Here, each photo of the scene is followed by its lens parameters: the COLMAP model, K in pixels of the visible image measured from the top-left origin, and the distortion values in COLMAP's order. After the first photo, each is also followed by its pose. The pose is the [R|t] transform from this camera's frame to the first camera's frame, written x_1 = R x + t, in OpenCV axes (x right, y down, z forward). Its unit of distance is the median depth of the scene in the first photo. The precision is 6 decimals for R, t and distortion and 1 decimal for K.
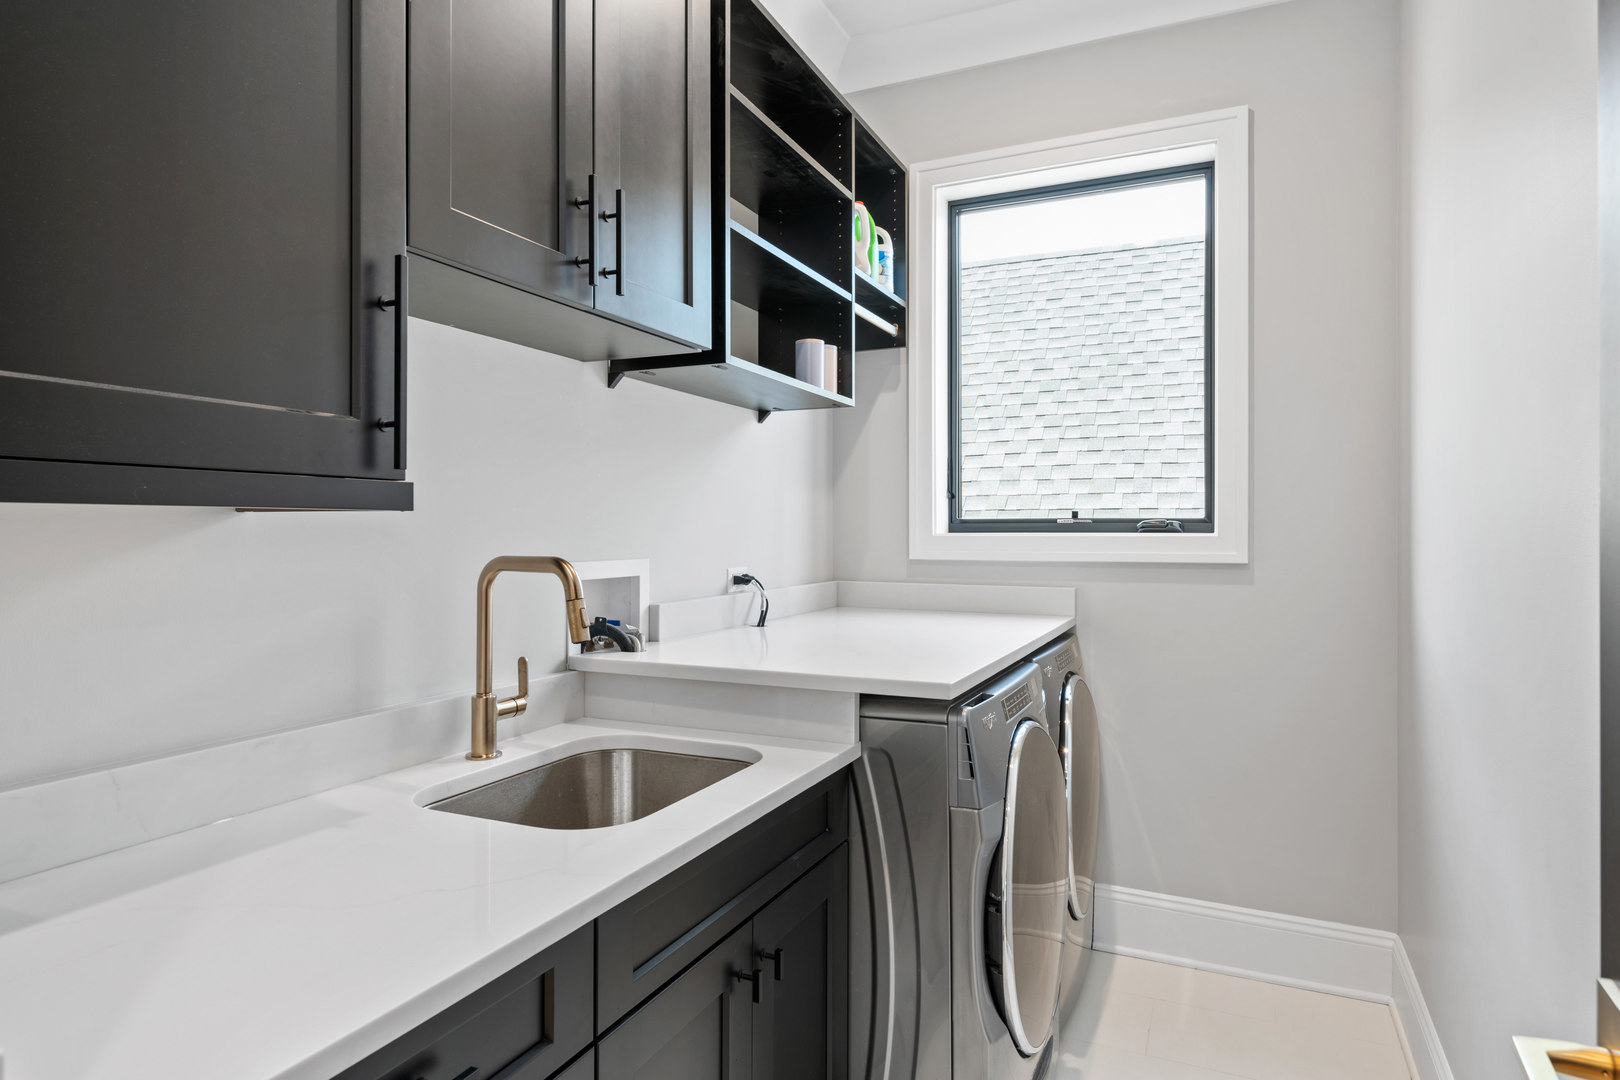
lens RADIAL K [[899.9, 0, 818.9], [0, 899.9, 533.5], [0, 0, 1]] dist [0.001442, 0.001548]
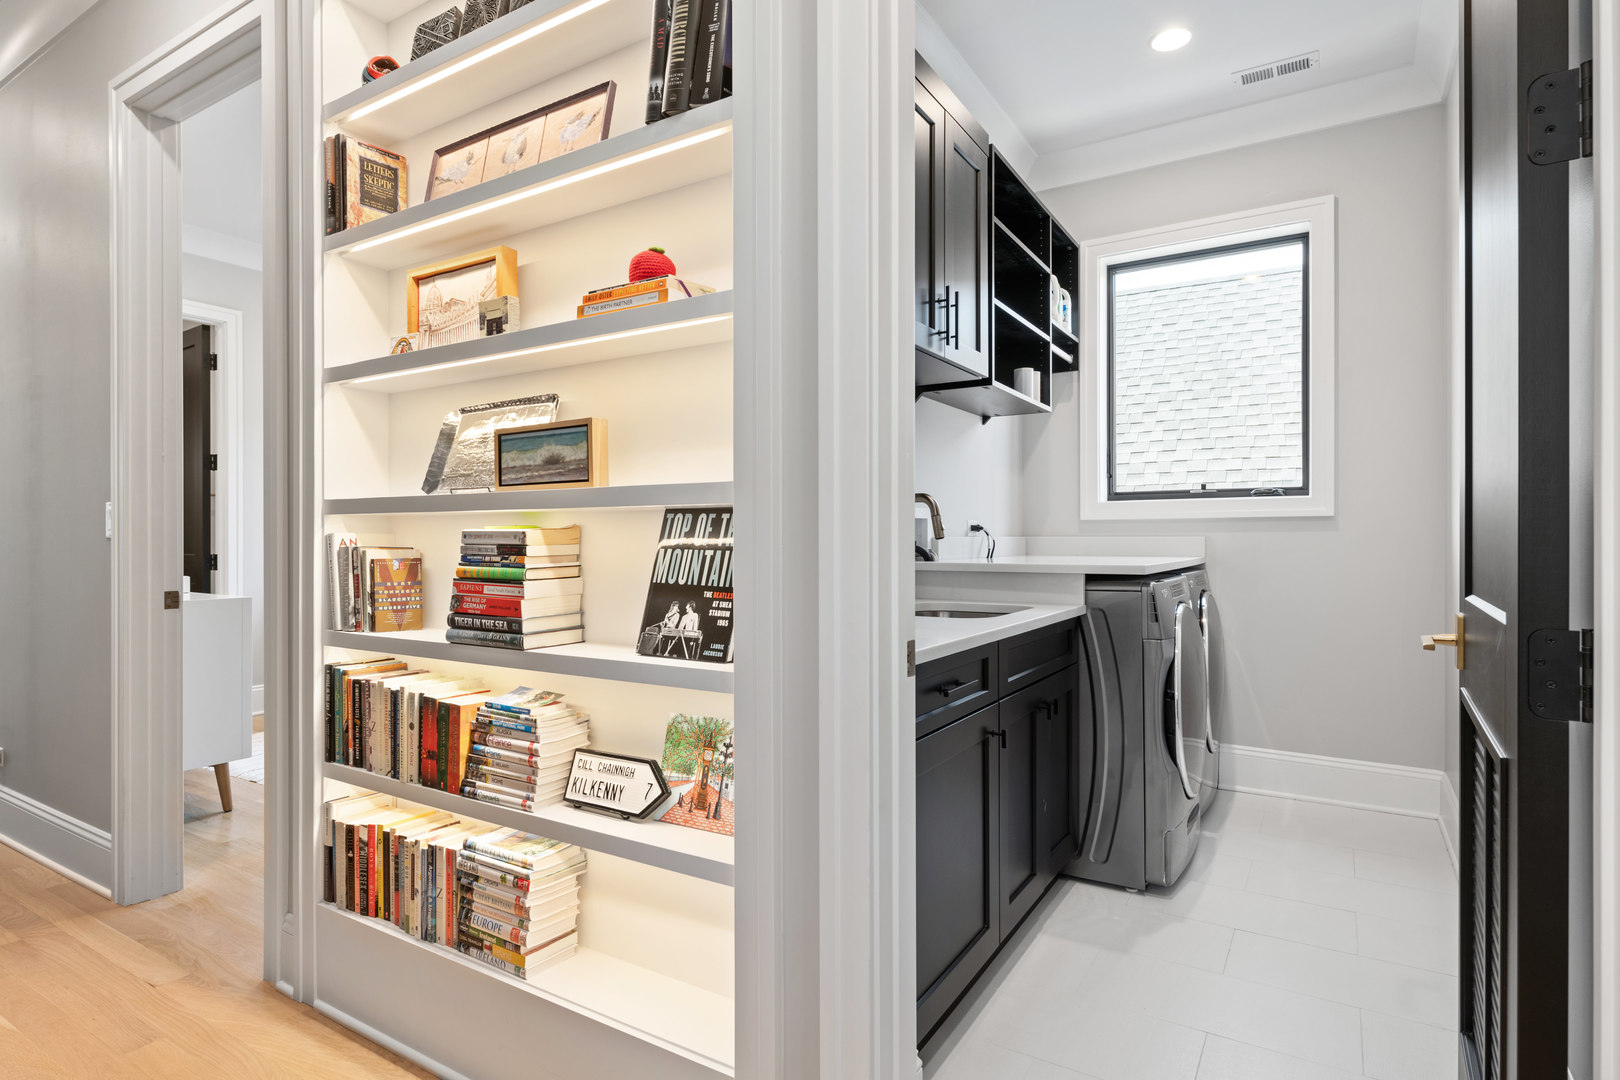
lens RADIAL K [[844.9, 0, 808.1], [0, 844.9, 547.1], [0, 0, 1]] dist [0.002202, -0.001102]
pose [[0.991972, -0.001758, -0.126445, -0.169206], [0.002199, 0.999992, 0.003351, 0.071282], [0.126439, -0.003603, 0.991968, -0.406619]]
